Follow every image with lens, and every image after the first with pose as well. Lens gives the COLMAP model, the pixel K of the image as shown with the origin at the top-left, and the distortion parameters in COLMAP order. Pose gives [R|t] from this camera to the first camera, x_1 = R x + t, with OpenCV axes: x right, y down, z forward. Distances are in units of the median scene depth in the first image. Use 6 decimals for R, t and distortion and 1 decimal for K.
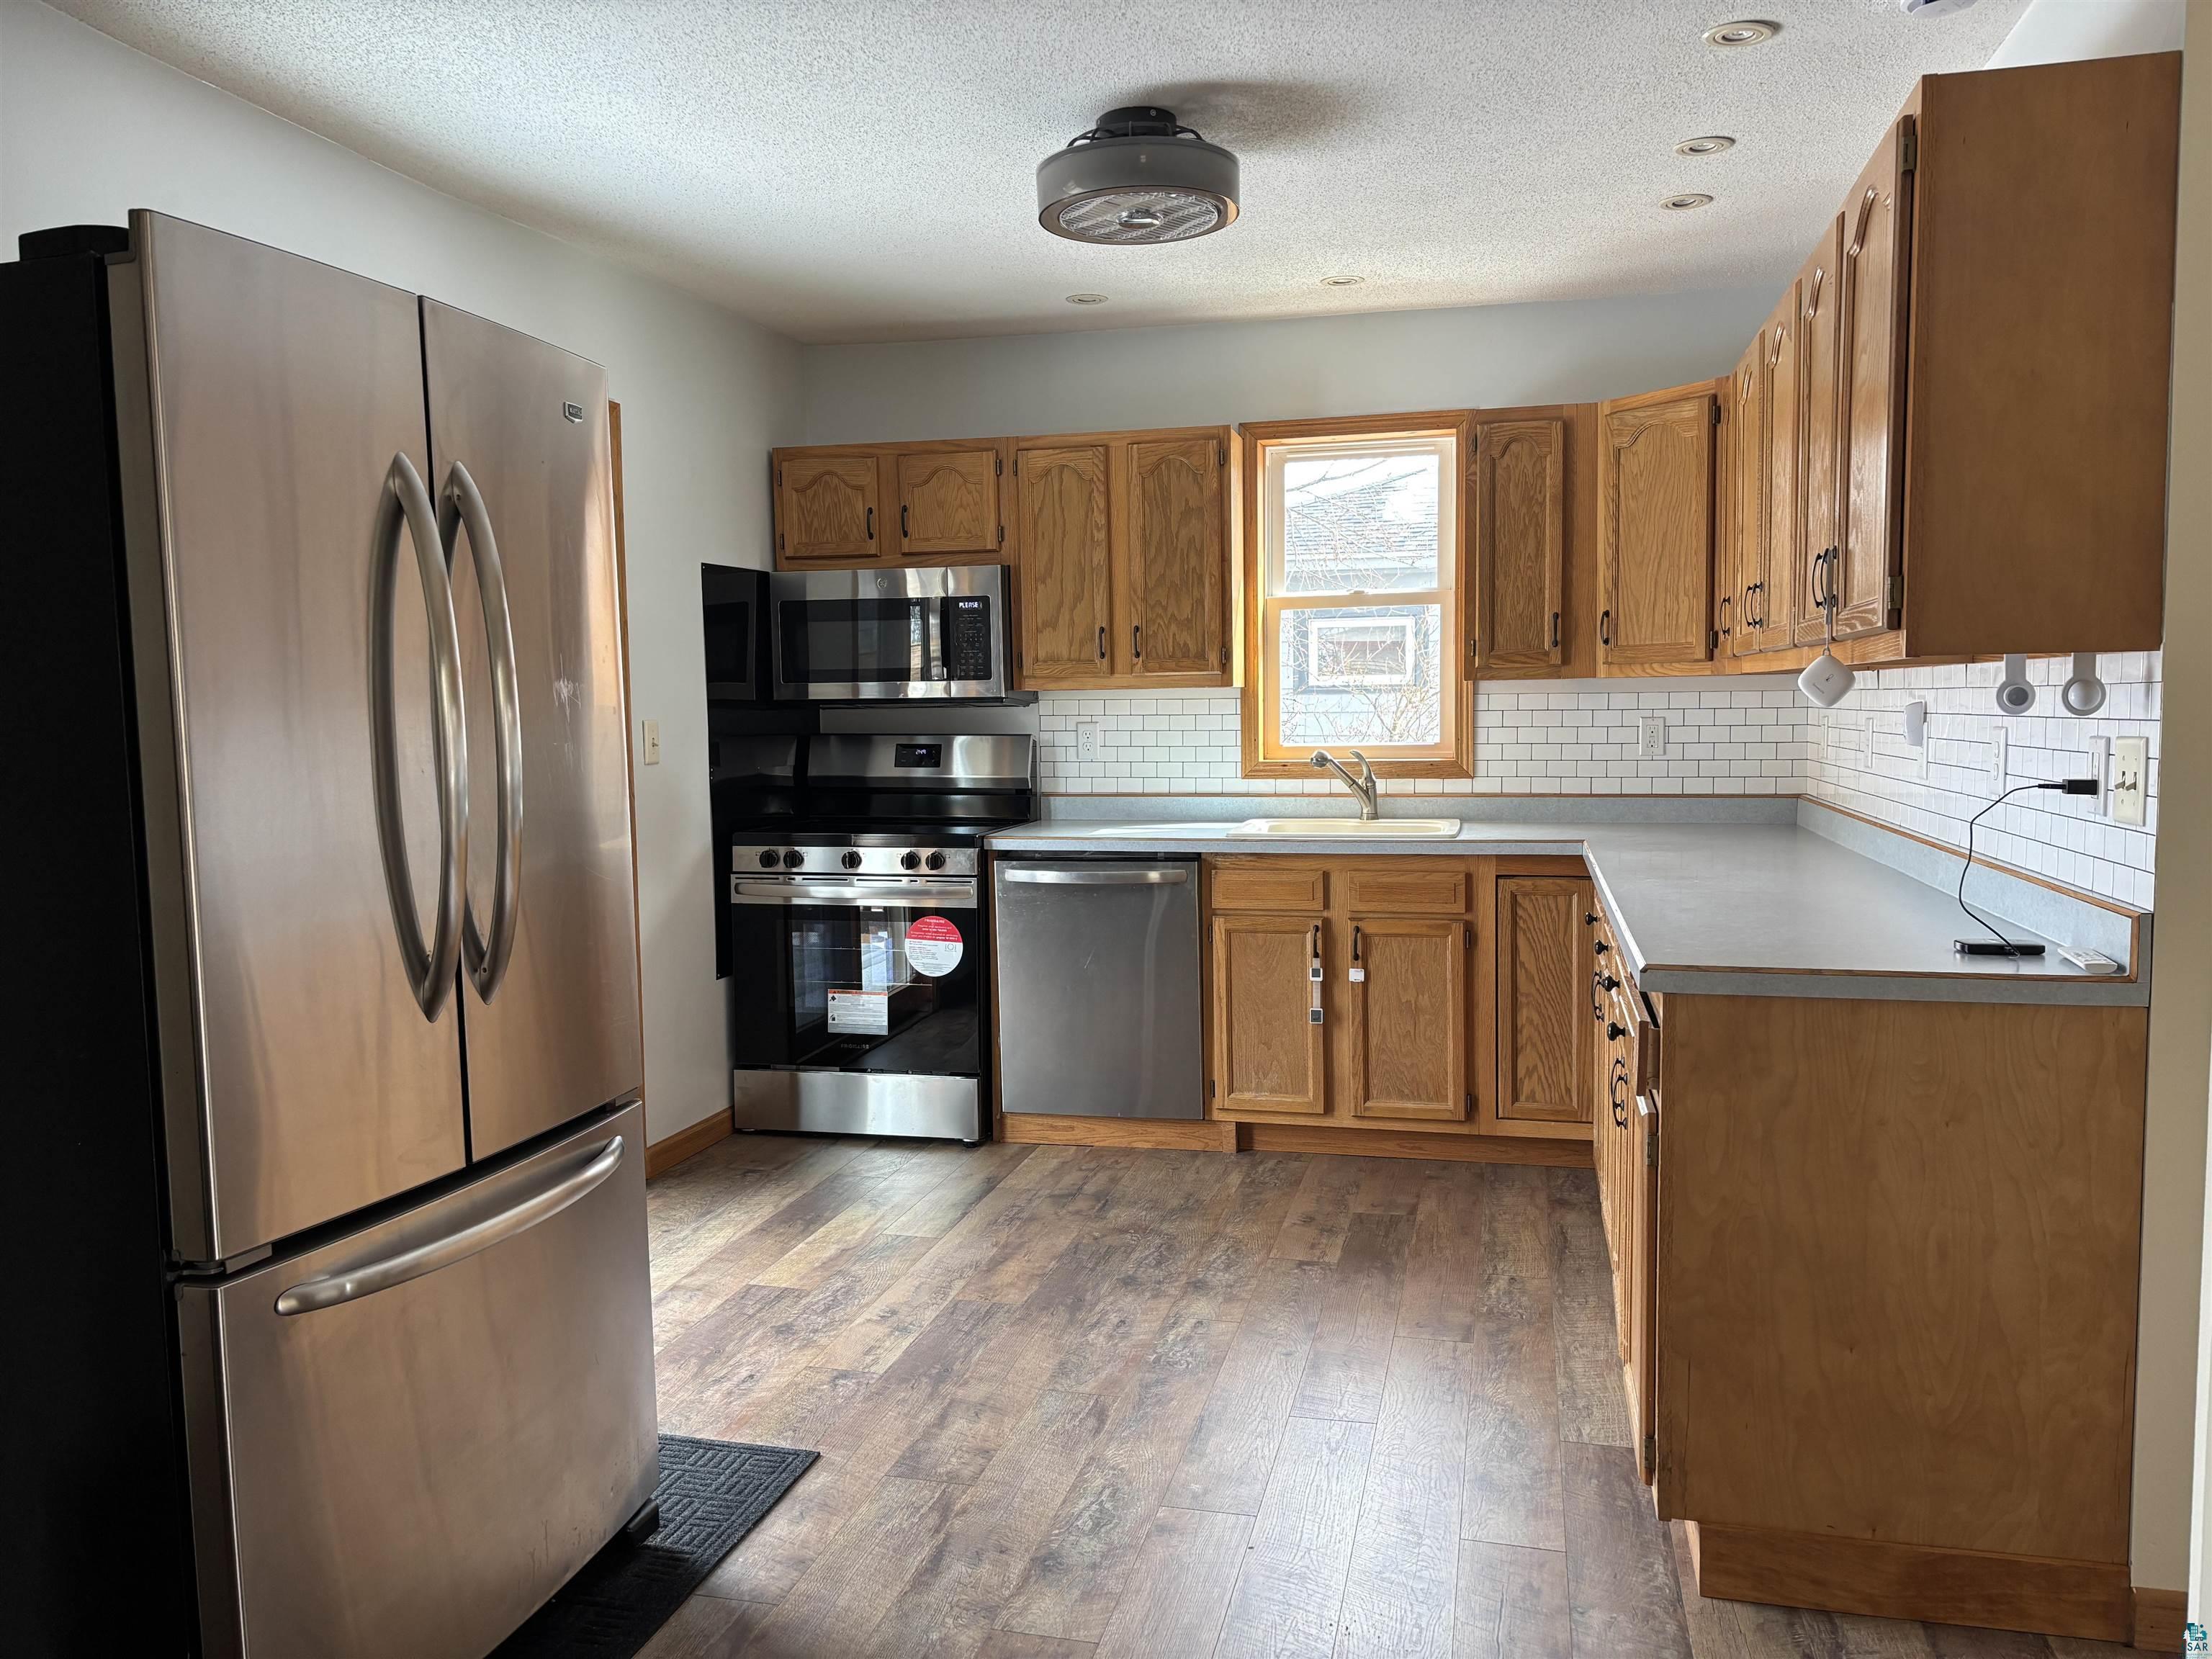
lens RADIAL K [[1653.1, 0, 1106.0], [0, 1653.1, 829.5], [0, 0, 1]] dist [0.070716, -0.081573]
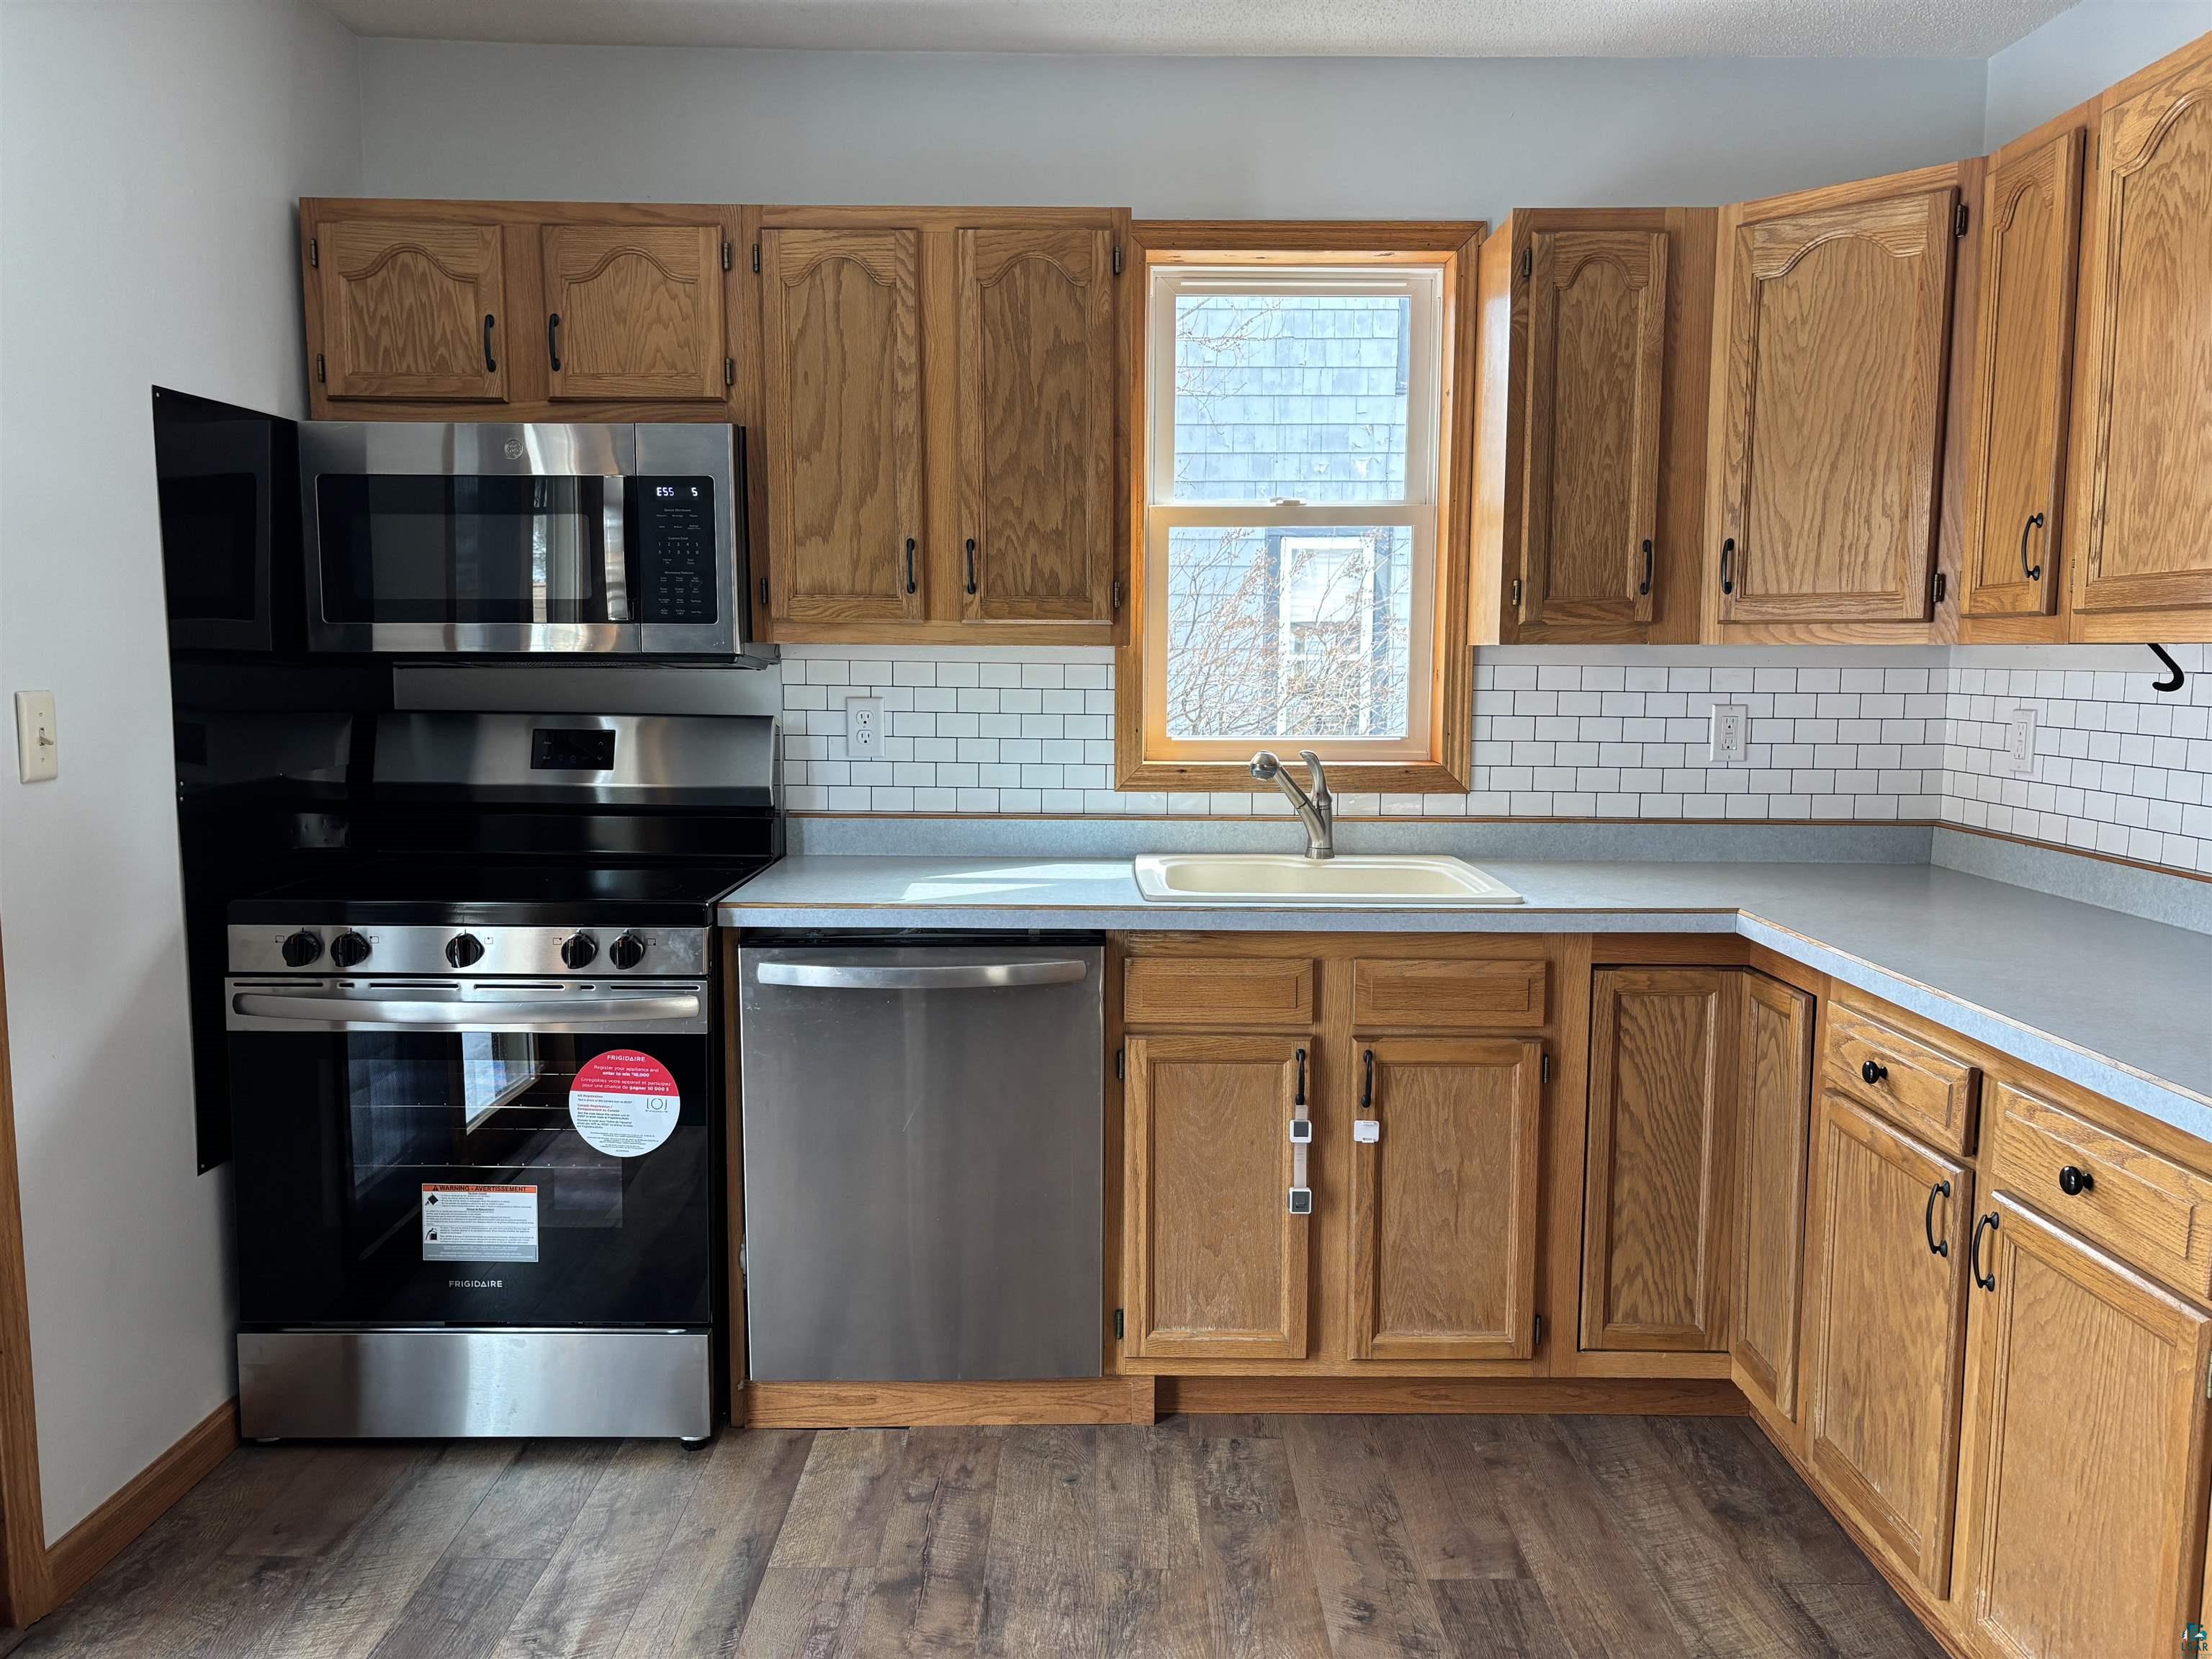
lens RADIAL K [[1667.2, 0, 1102.3], [0, 1667.2, 831.9], [0, 0, 1]] dist [0.026154, -0.028106]
pose [[0.970678, -0.006346, 0.240300, -0.082110], [-0.000366, 0.999611, 0.027875, -0.035580], [-0.240384, -0.027145, 0.970298, 0.413792]]
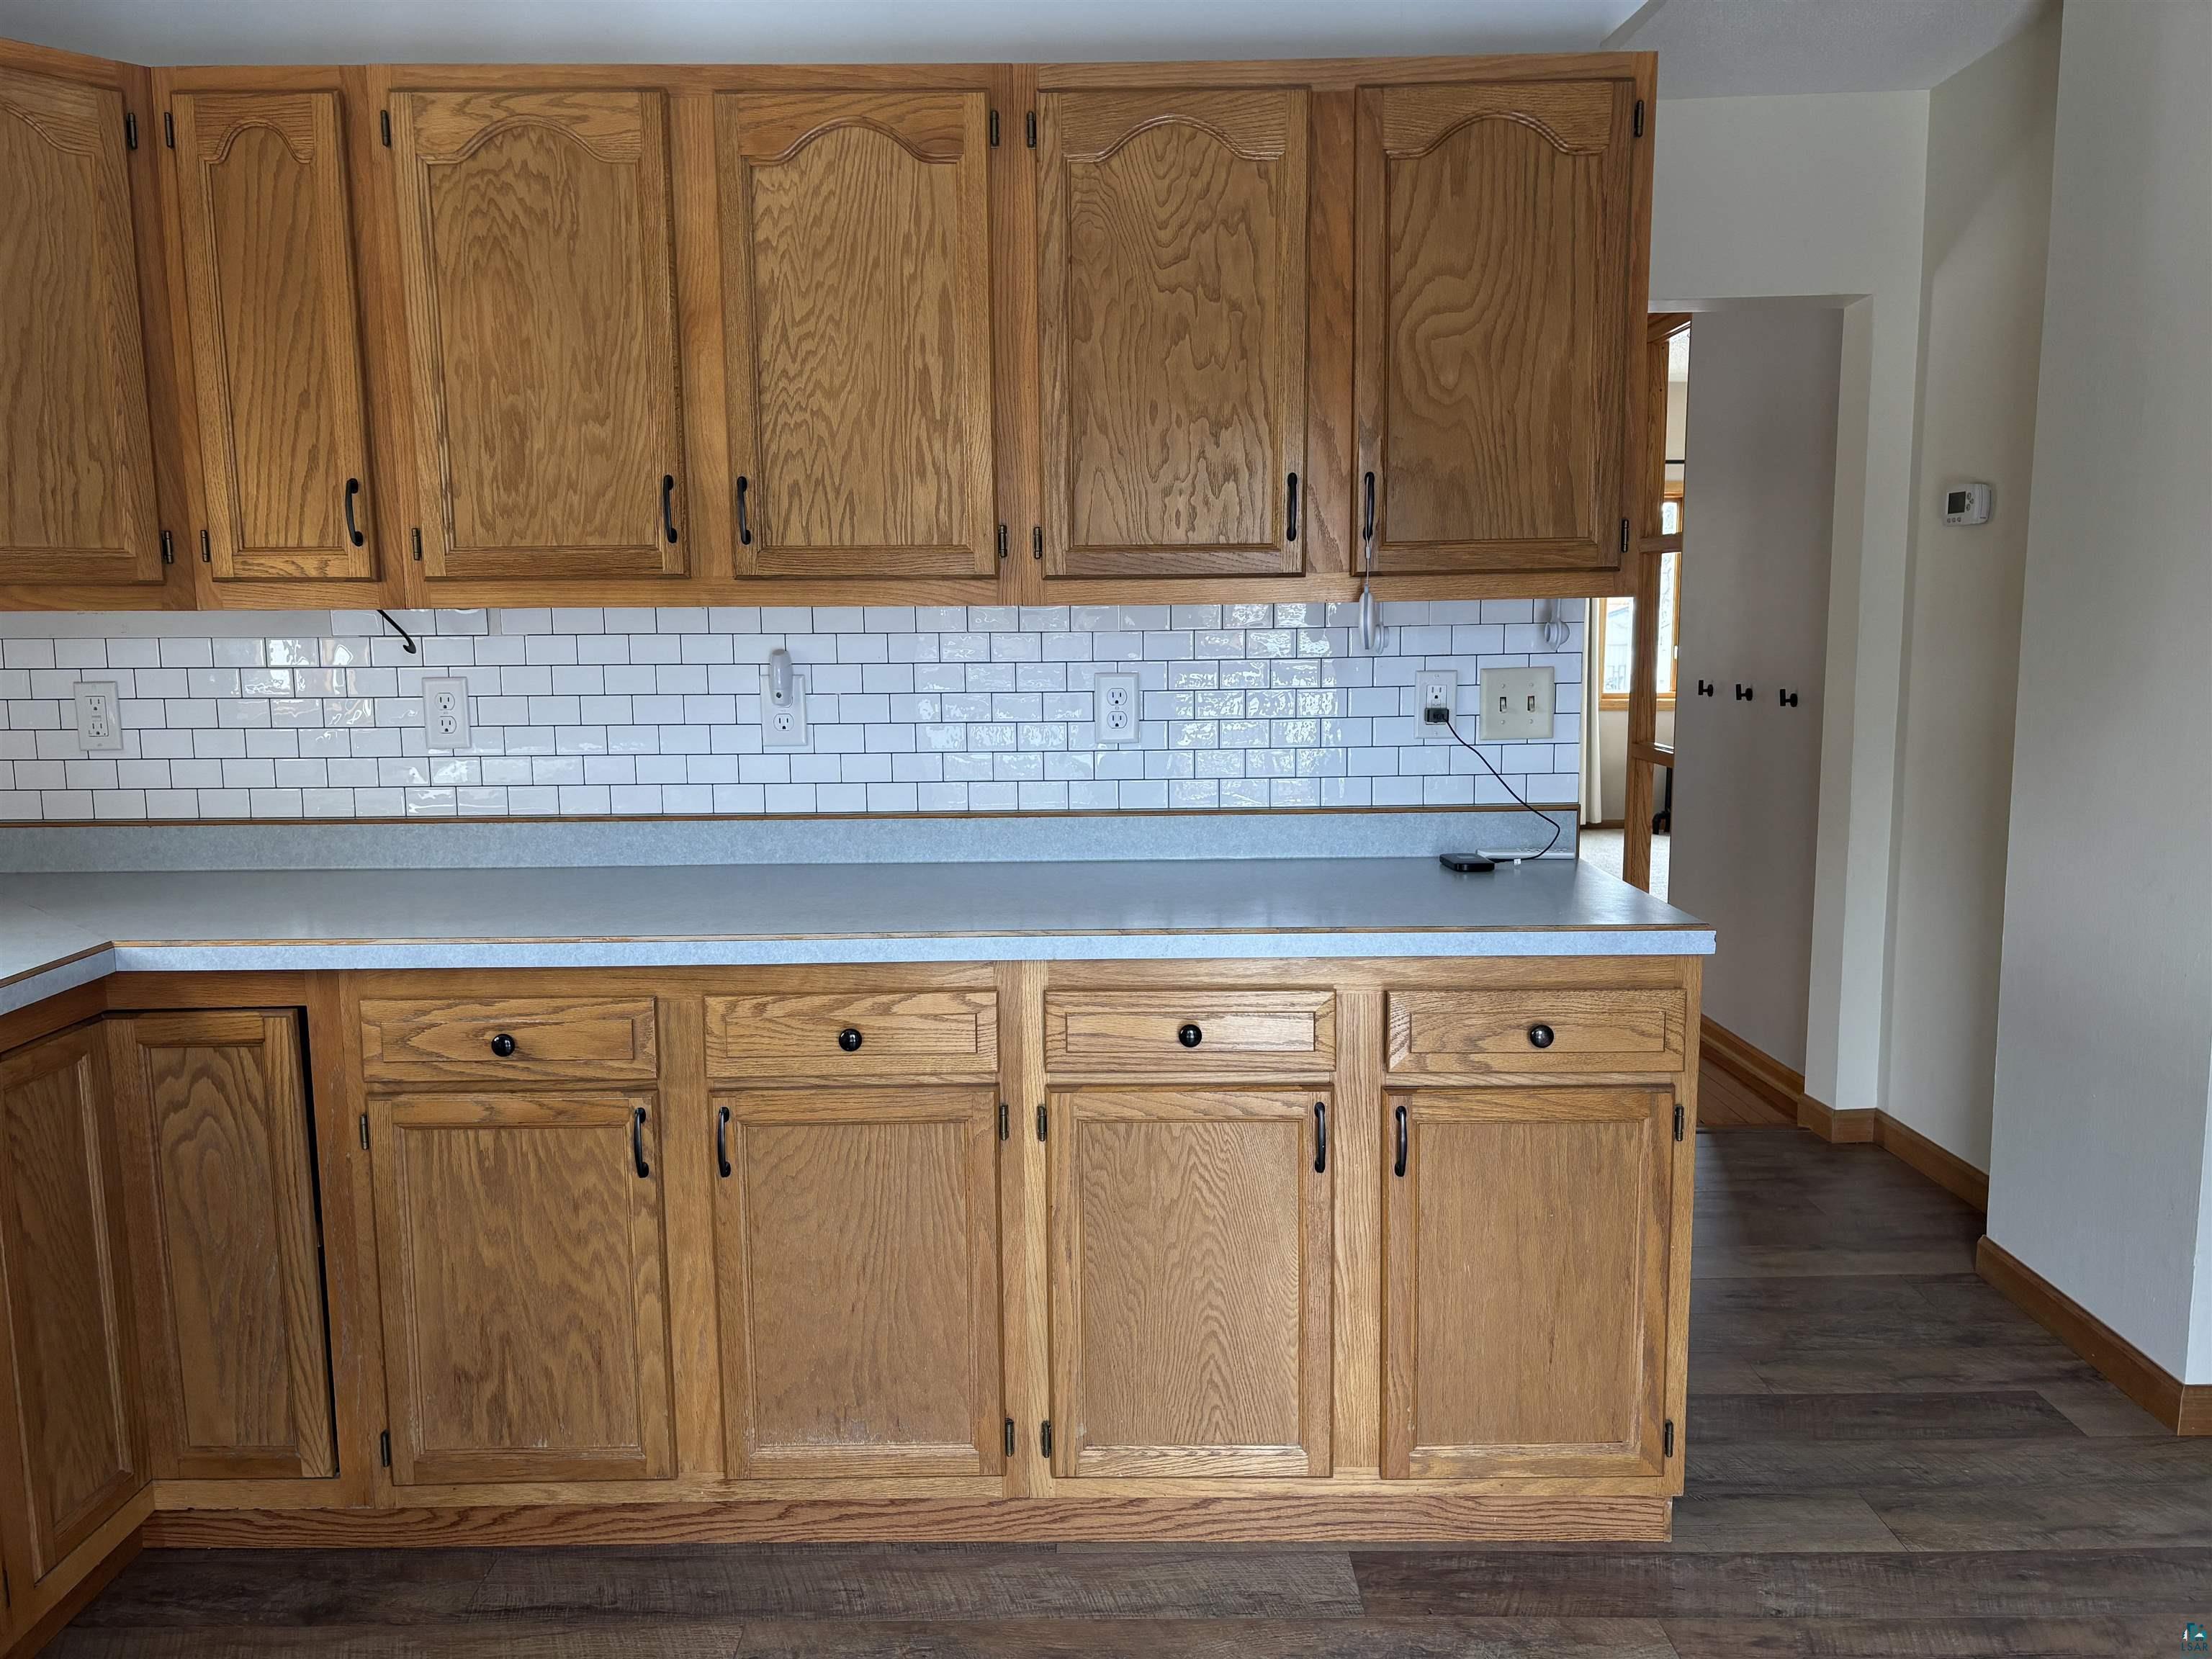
lens RADIAL K [[1653.1, 0, 1106.0], [0, 1653.1, 829.5], [0, 0, 1]] dist [0.070716, -0.081573]
pose [[-0.246447, -0.111625, 0.962706, -0.237546], [0.087998, 0.986664, 0.136930, -0.062266], [-0.965153, 0.118462, -0.233338, 0.750247]]
